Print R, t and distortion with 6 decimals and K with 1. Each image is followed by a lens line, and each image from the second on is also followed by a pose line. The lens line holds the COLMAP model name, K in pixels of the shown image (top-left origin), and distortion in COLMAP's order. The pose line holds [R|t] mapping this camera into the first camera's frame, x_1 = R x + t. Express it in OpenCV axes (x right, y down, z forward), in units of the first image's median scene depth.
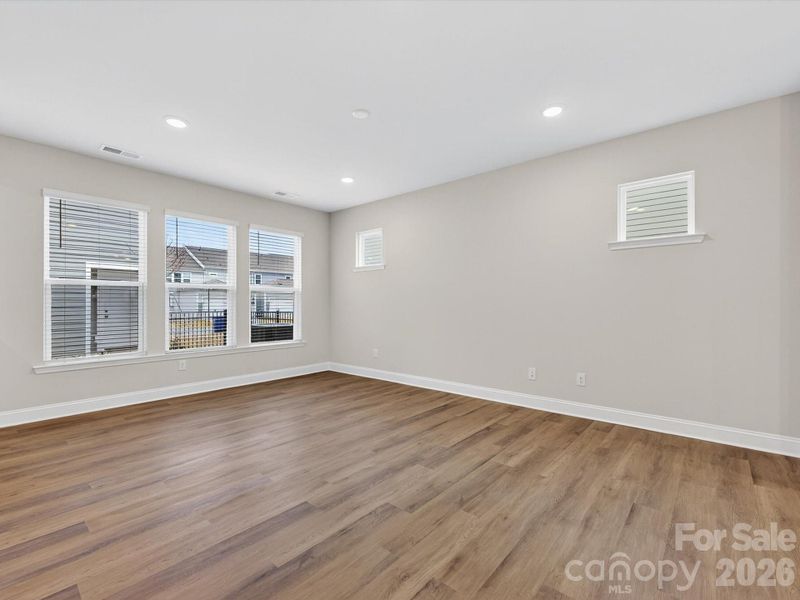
lens RADIAL K [[367.4, 0, 396.5], [0, 367.4, 304.7], [0, 0, 1]] dist [-0.000097, -0.000296]
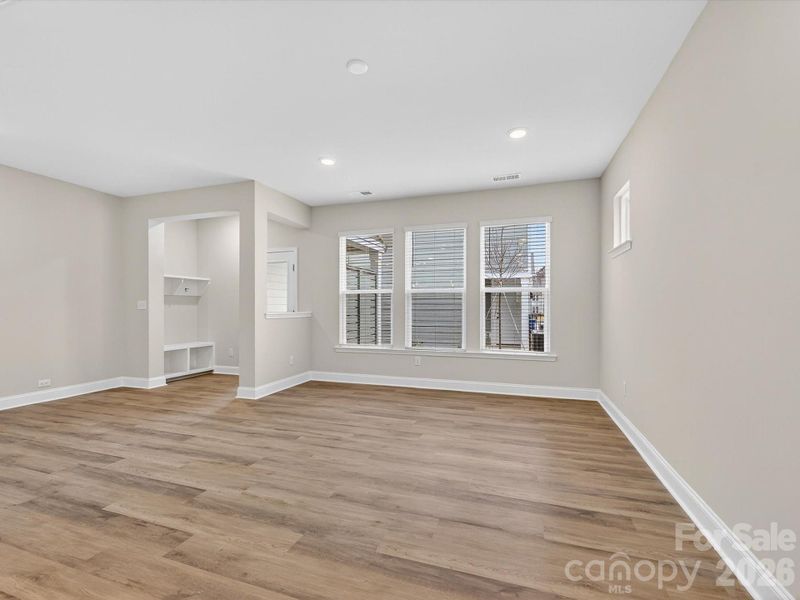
lens RADIAL K [[367.4, 0, 396.5], [0, 367.4, 304.7], [0, 0, 1]] dist [-0.000097, -0.000296]
pose [[0.371163, -0.006363, -0.928546, 0.546241], [-0.002204, 0.999968, -0.007733, 0.000541], [0.928565, 0.004917, 0.371137, 0.635669]]
